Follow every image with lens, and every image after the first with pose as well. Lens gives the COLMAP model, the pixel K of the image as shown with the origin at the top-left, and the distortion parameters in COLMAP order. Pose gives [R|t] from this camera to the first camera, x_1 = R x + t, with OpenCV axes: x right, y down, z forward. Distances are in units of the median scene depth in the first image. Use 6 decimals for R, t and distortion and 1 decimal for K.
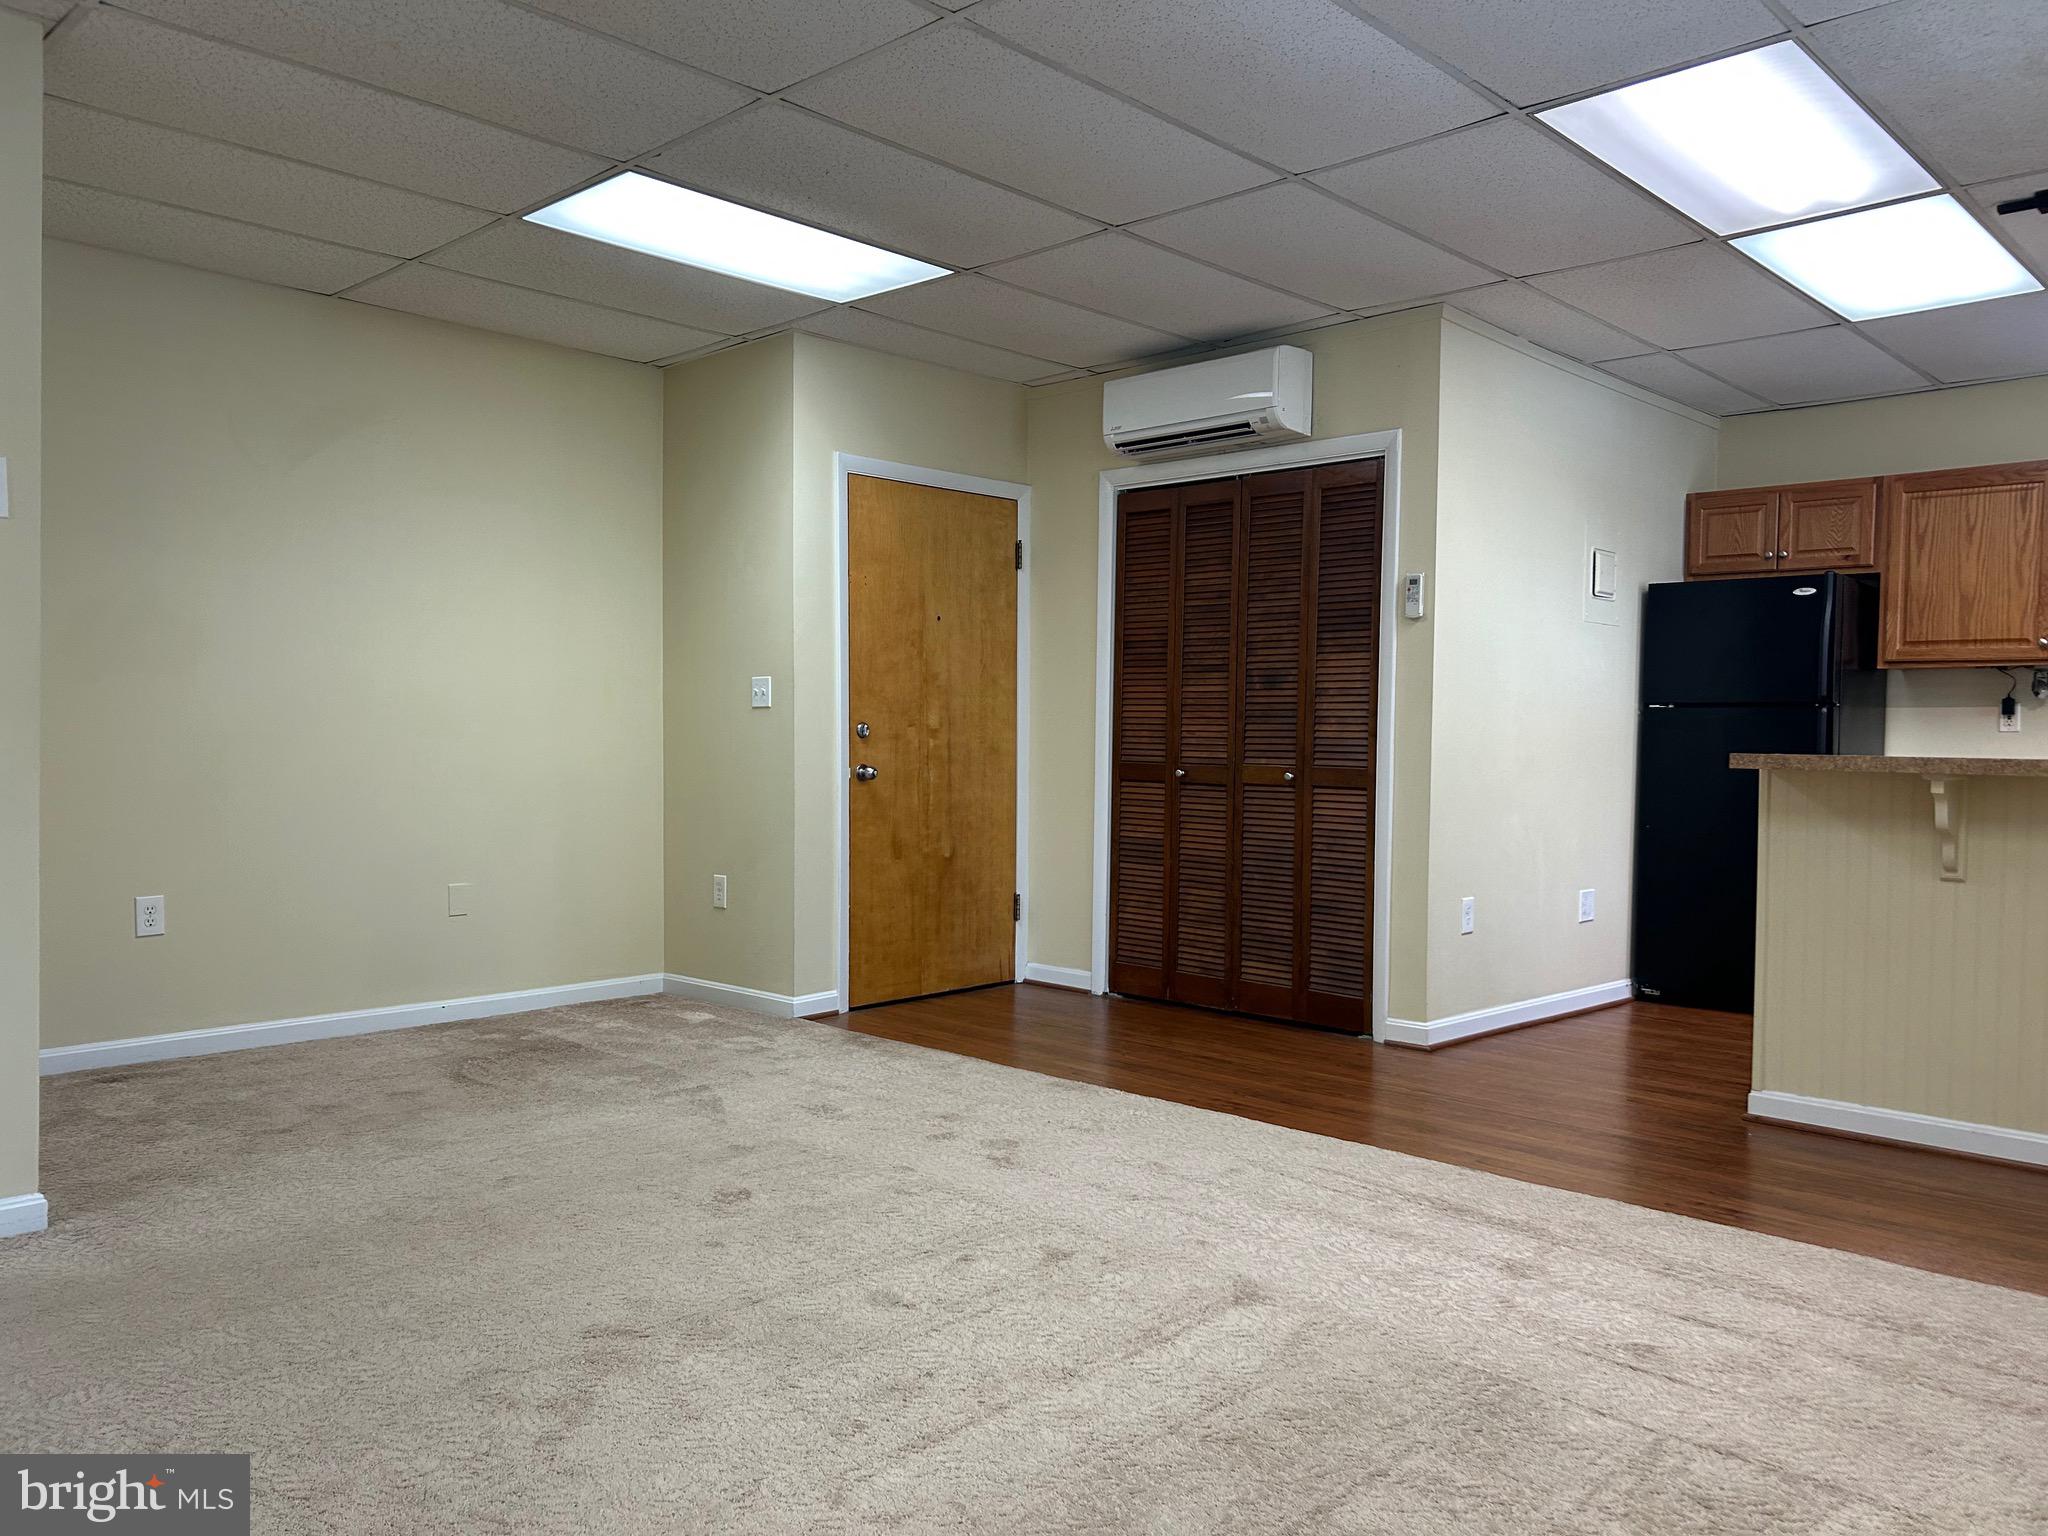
lens RADIAL K [[1542.5, 0, 1020.7], [0, 1542.5, 771.0], [0, 0, 1]] dist [0.003882, -0.002625]
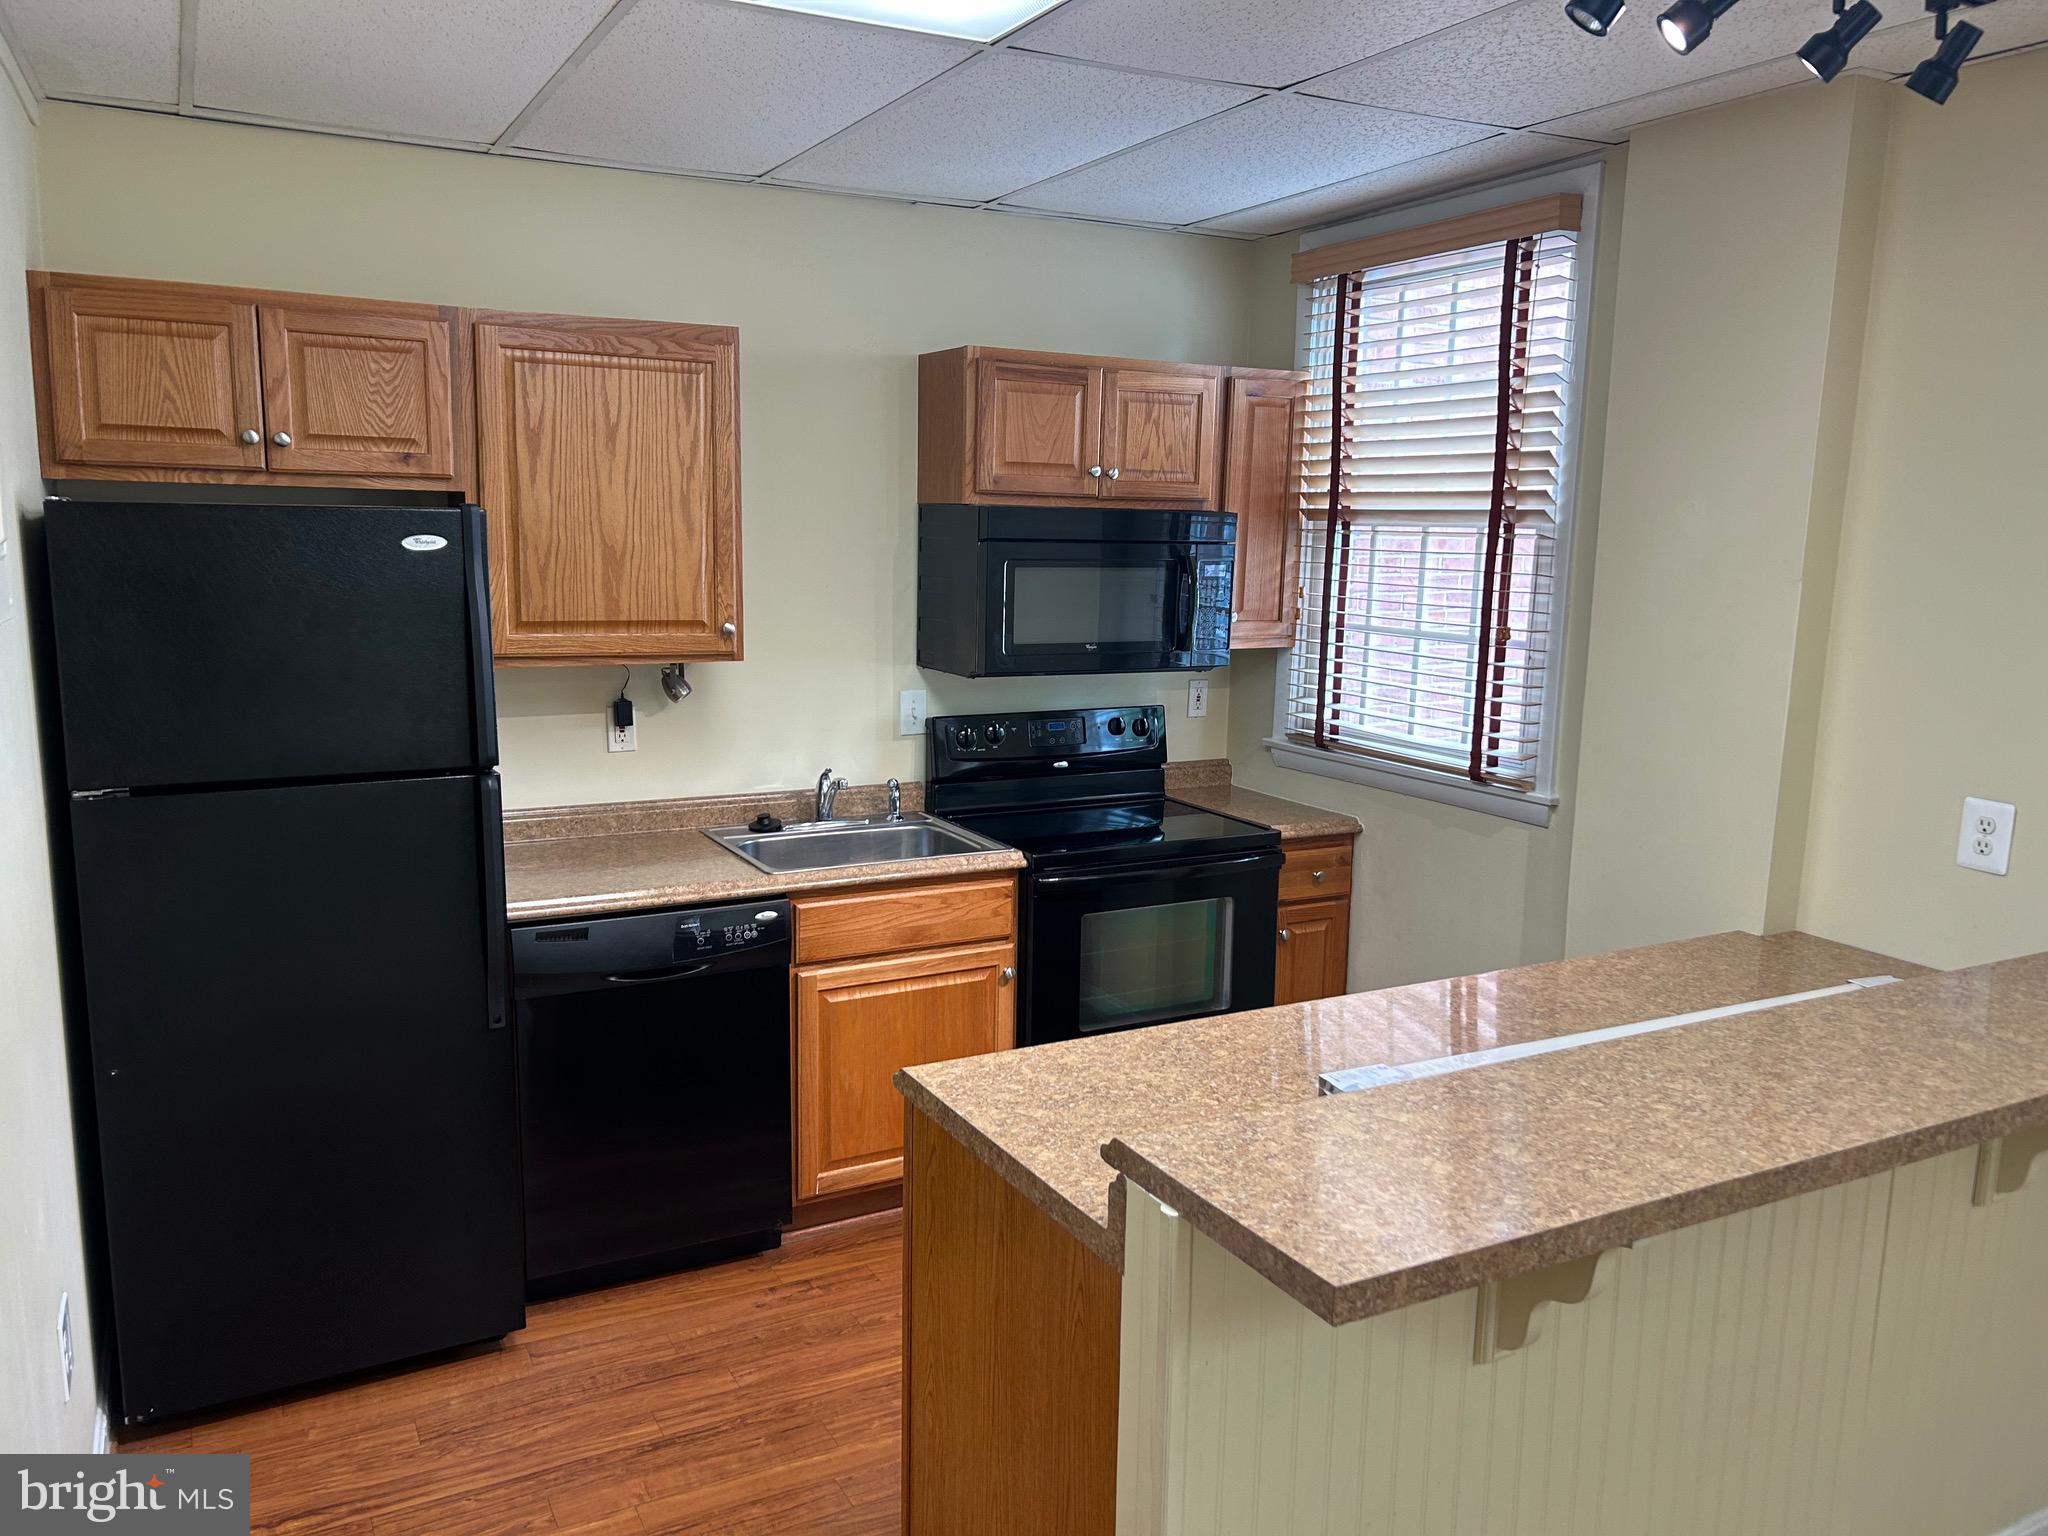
lens RADIAL K [[1542.5, 0, 1020.6], [0, 1542.5, 772.4], [0, 0, 1]] dist [0.003882, -0.002625]
pose [[0.305165, -0.162596, 0.938316, 0.095513], [0.003023, 0.985477, 0.169785, -0.125259], [-0.952295, -0.048975, 0.301224, 0.660349]]
